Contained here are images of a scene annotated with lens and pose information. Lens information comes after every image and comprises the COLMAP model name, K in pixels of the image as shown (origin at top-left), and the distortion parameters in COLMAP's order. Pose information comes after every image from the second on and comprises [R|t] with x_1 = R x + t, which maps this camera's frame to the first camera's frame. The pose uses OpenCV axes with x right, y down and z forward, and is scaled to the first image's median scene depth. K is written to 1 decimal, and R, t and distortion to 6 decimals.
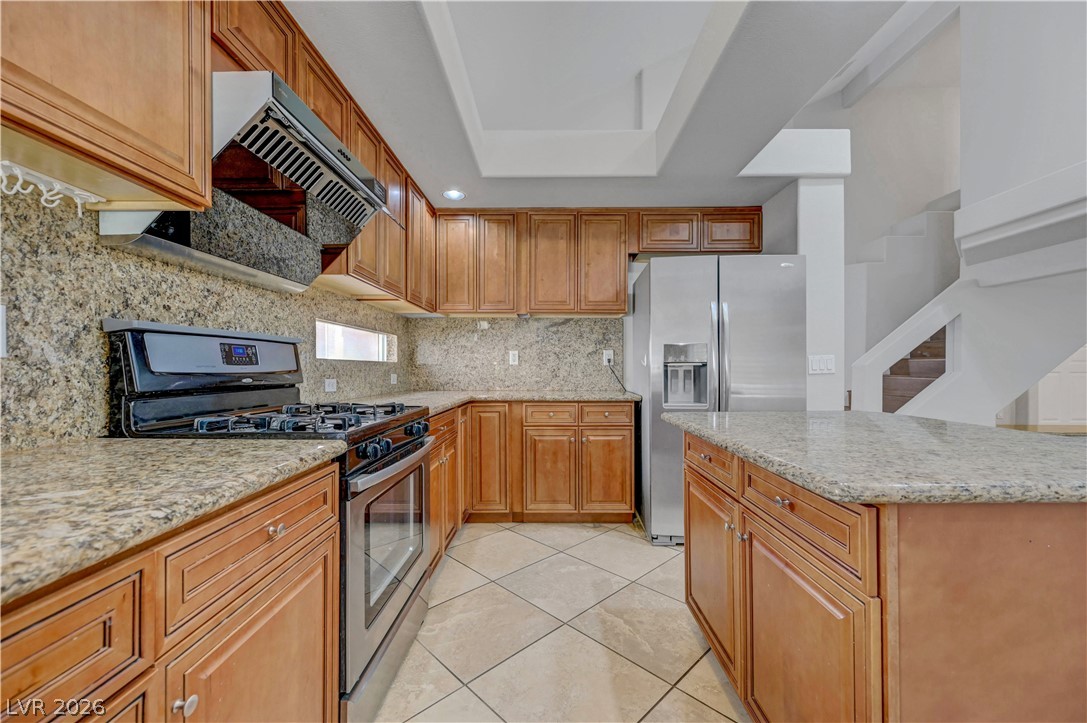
lens RADIAL K [[431.4, 0, 545.6], [0, 431.4, 366.7], [0, 0, 1]] dist [0.000489, 0.000077]
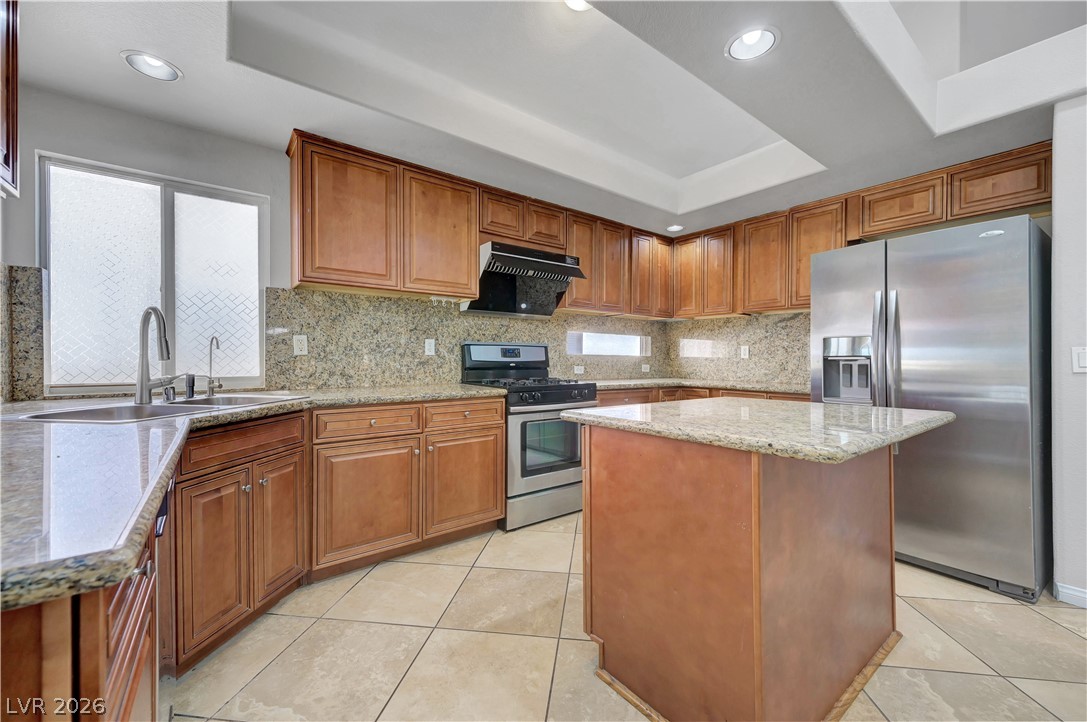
lens RADIAL K [[428.5, 0, 547.9], [0, 428.5, 360.0], [0, 0, 1]] dist [0.001847, 0.000165]
pose [[0.620408, 0.006999, -0.784248, 0.589262], [-0.007034, 0.999970, 0.003360, -0.000432], [0.784248, 0.003432, 0.620438, -0.111000]]
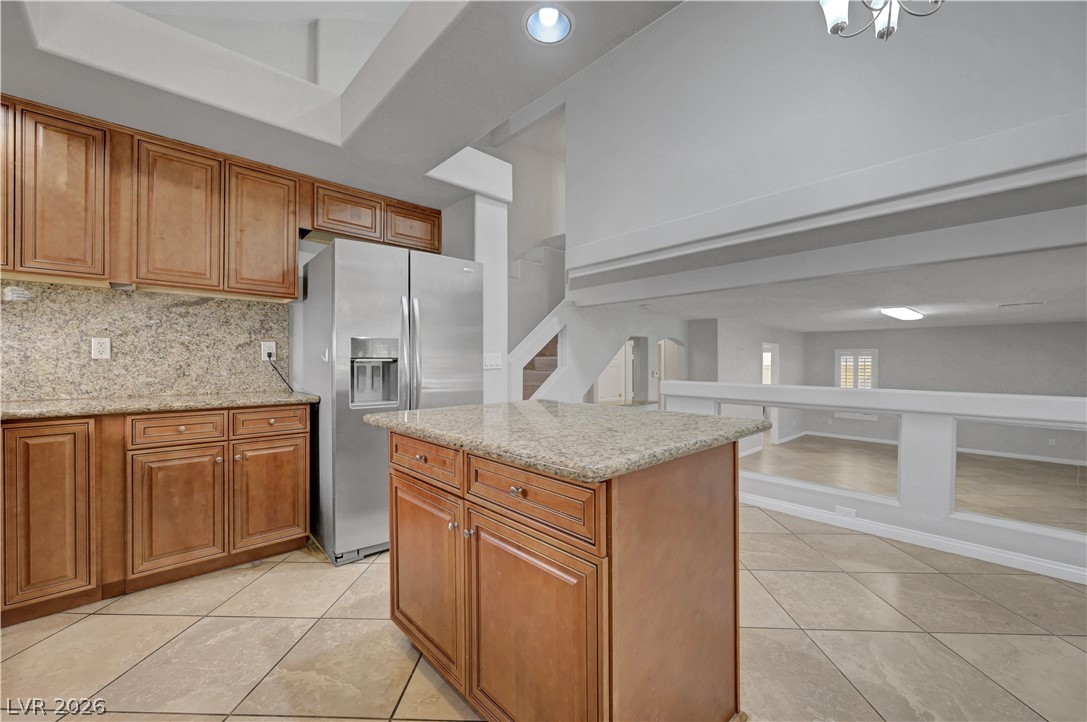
lens RADIAL K [[430.1, 0, 546.9], [0, 430.1, 362.2], [0, 0, 1]] dist [-0.000233, -0.000201]
pose [[0.720384, 0.003007, 0.693569, -0.046004], [-0.002498, 0.999995, -0.001740, -0.000217], [-0.693571, -0.000479, 0.720388, 0.066914]]
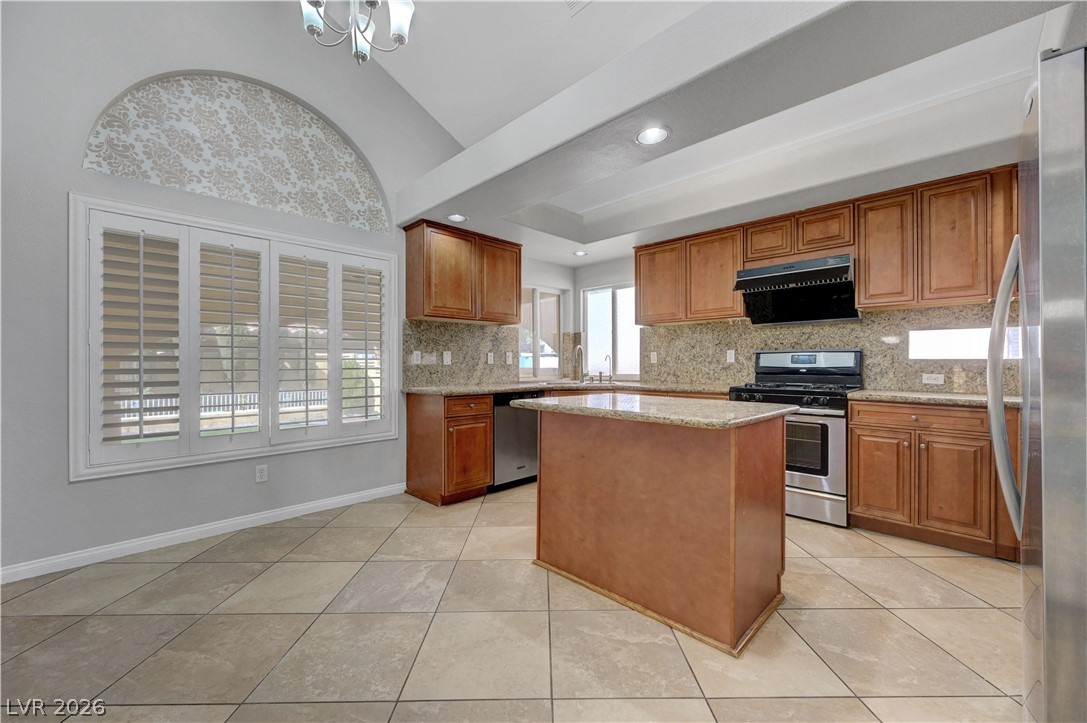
lens RADIAL K [[430.1, 0, 546.9], [0, 430.1, 362.7], [0, 0, 1]] dist [-0.000233, -0.000201]
pose [[-0.691461, -0.000617, -0.722414, 0.997520], [0.000001, 1.000000, -0.000856, -0.004243], [0.722414, -0.000592, -0.691461, 0.833578]]
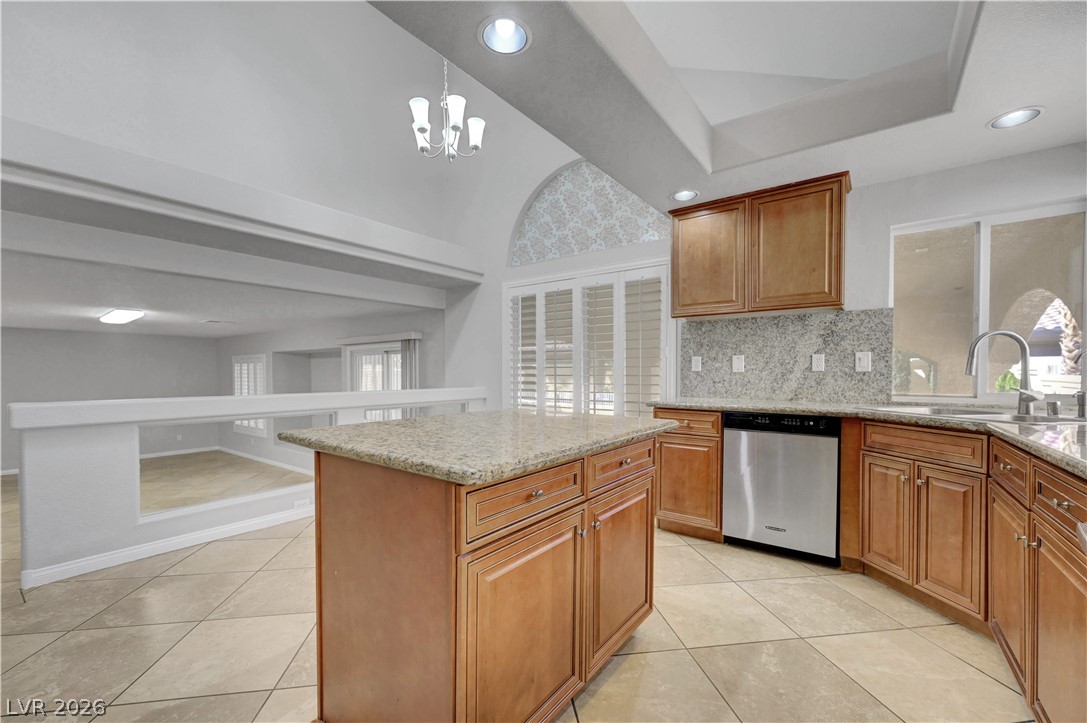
lens RADIAL K [[446.7, 0, 547.3], [0, 446.7, 382.0], [0, 0, 1]] dist [0.001785, 0.000051]
pose [[-0.810596, -0.013812, 0.585442, -0.051273], [0.000750, 0.999697, 0.024623, -0.002200], [-0.585605, 0.020399, -0.810340, 0.857949]]
